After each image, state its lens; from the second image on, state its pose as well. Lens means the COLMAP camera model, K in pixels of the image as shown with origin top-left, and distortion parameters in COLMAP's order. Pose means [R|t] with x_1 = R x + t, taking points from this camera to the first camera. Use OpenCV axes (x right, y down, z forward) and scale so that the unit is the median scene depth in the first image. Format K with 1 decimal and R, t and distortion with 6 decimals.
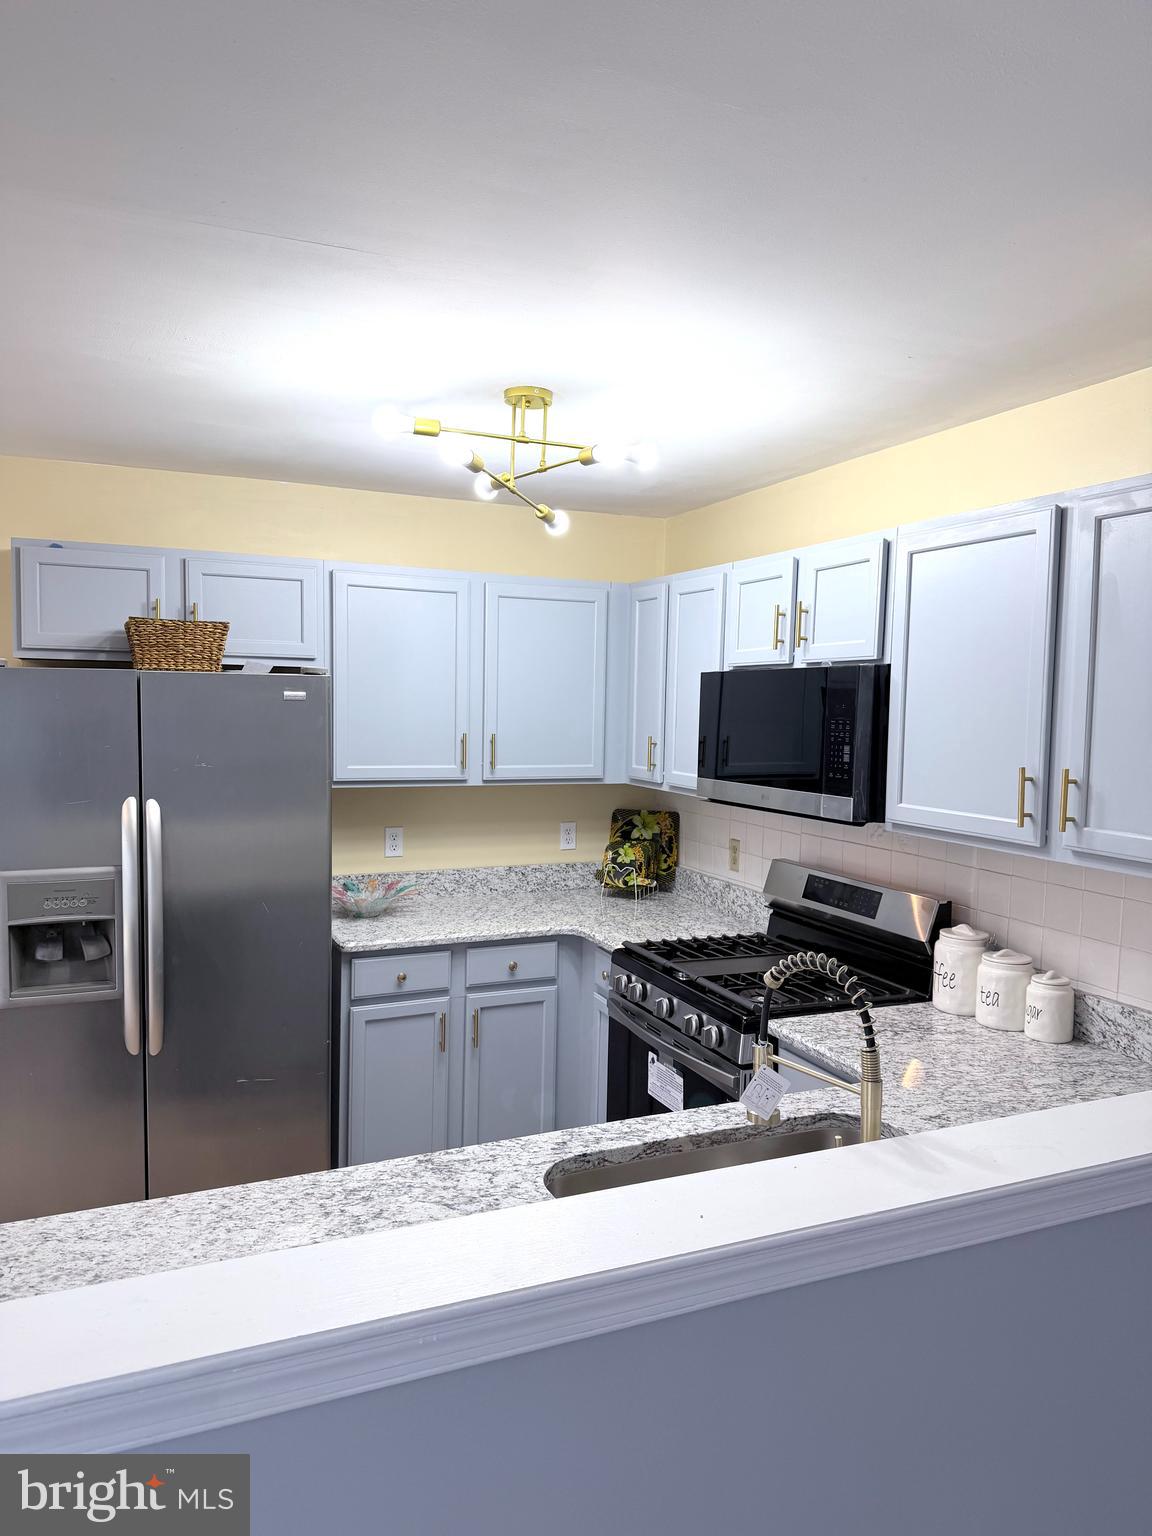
lens RADIAL K [[1068.5, 0, 576.0], [0, 1068.5, 768.0], [0, 0, 1]] dist [-0.000073, -0.001832]
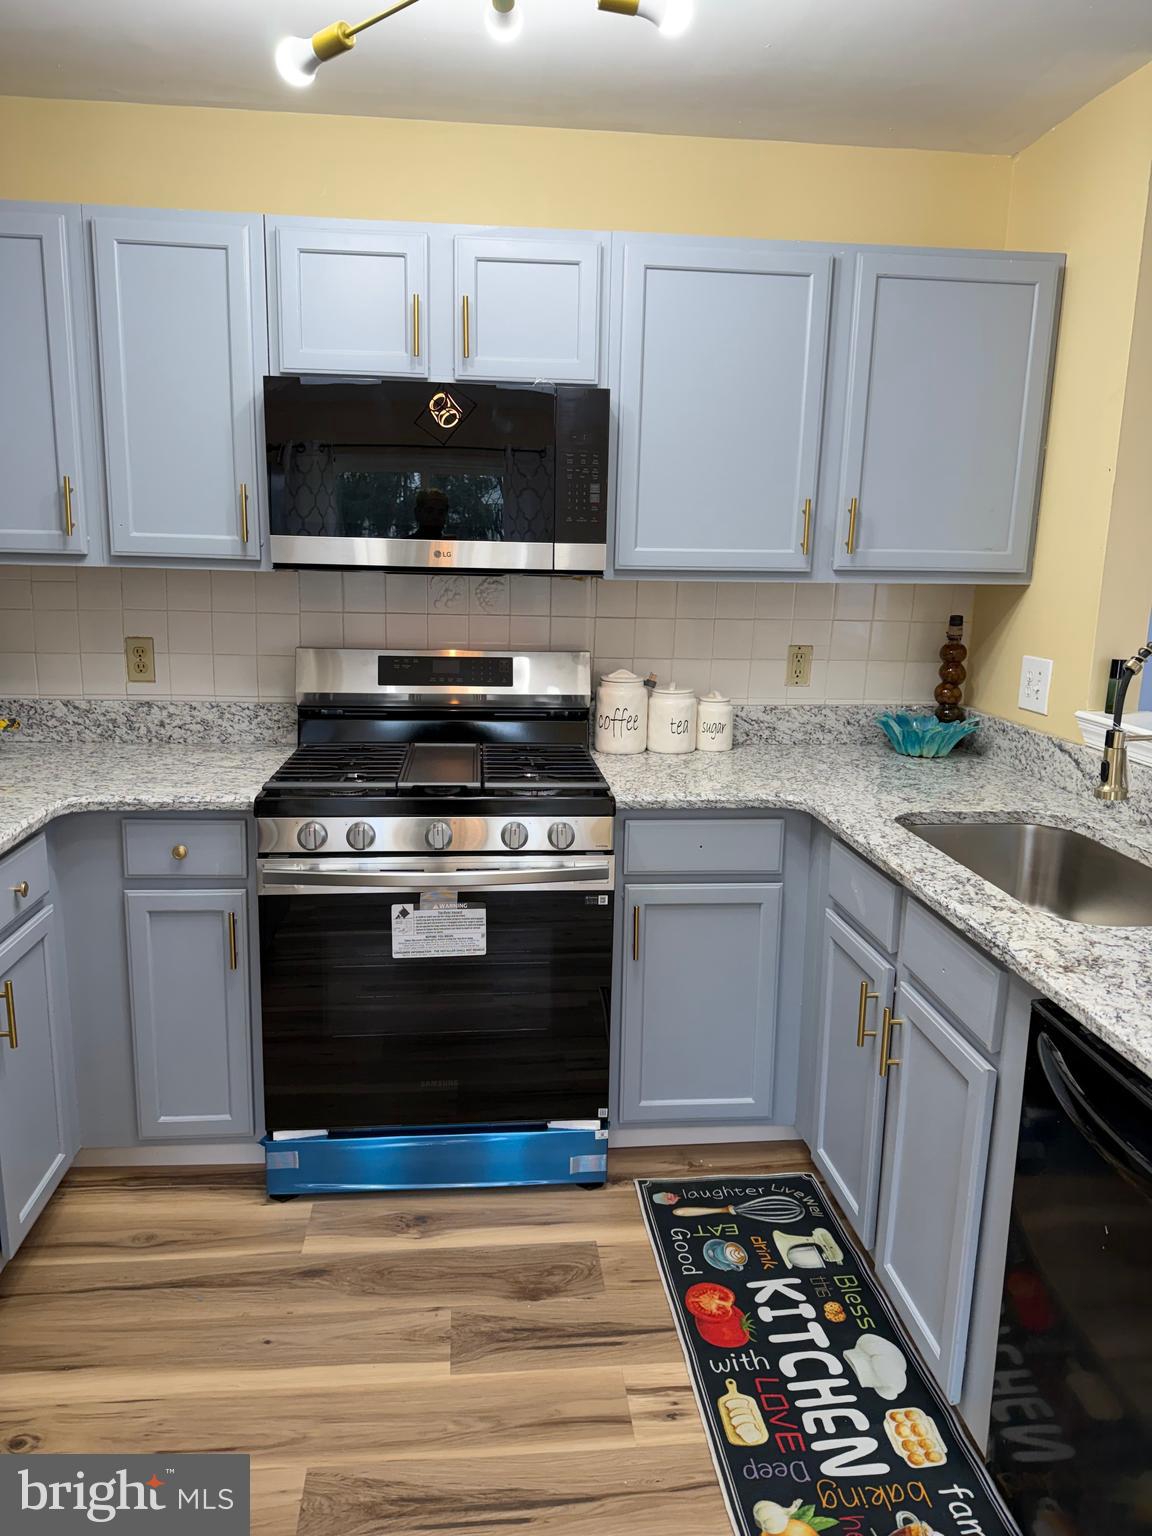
lens RADIAL K [[1054.6, 0, 573.4], [0, 1054.6, 807.5], [0, 0, 1]] dist [0.000110, -0.001395]
pose [[0.309112, -0.244324, 0.919106, -0.620256], [0.043722, 0.969065, 0.242900, 0.025989], [-0.950020, -0.034898, 0.310232, 0.720073]]
